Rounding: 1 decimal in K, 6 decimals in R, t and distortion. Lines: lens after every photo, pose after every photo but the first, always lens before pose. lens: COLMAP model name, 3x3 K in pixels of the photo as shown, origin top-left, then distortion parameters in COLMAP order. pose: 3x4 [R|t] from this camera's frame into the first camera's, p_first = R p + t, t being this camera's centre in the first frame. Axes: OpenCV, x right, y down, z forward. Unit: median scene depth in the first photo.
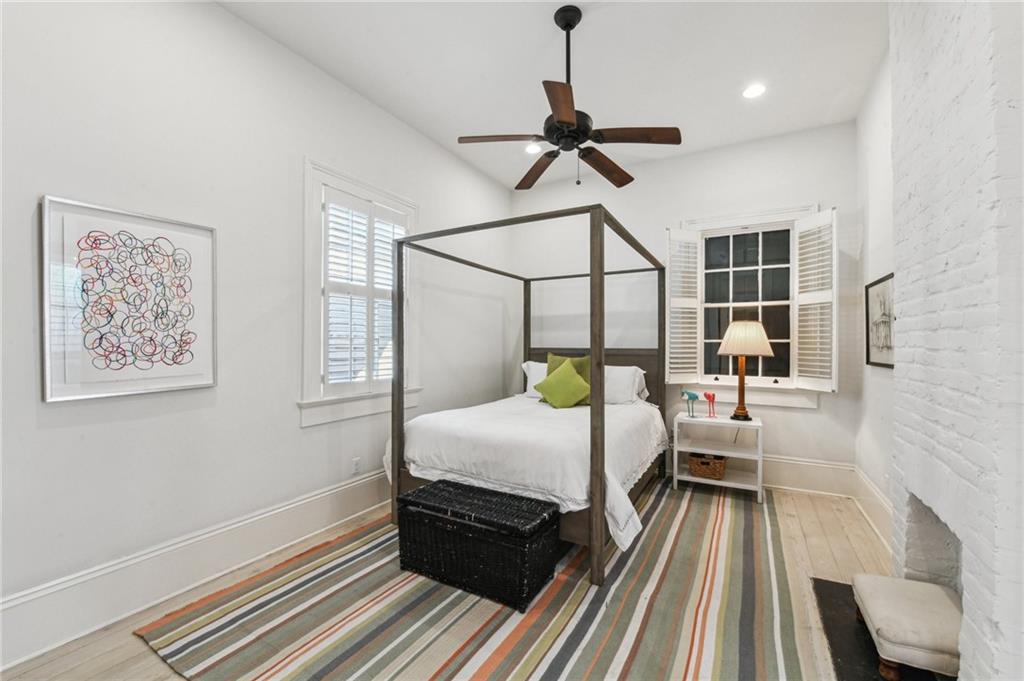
lens RADIAL K [[411.2, 0, 511.7], [0, 411.2, 342.9], [0, 0, 1]] dist [0.006226, -0.000368]
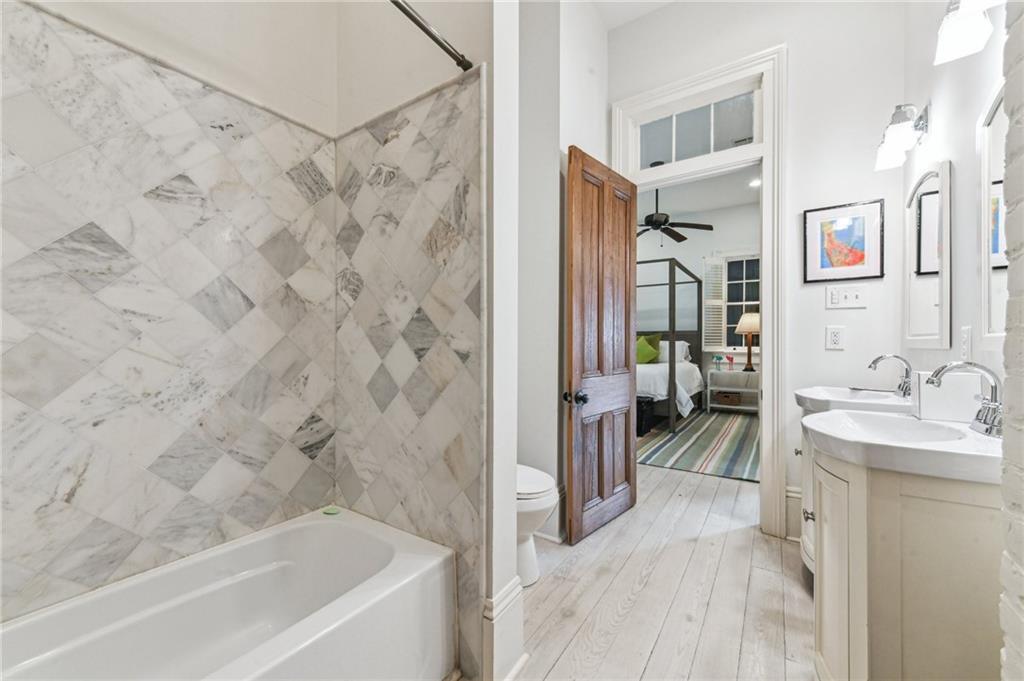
lens RADIAL K [[411.2, 0, 509.4], [0, 411.2, 344.5], [0, 0, 1]] dist [0.006226, -0.000368]
pose [[0.997934, -0.001138, -0.064236, -0.300091], [0.001329, 0.999995, 0.002939, 0.067249], [0.064232, -0.003019, 0.997930, -0.716287]]
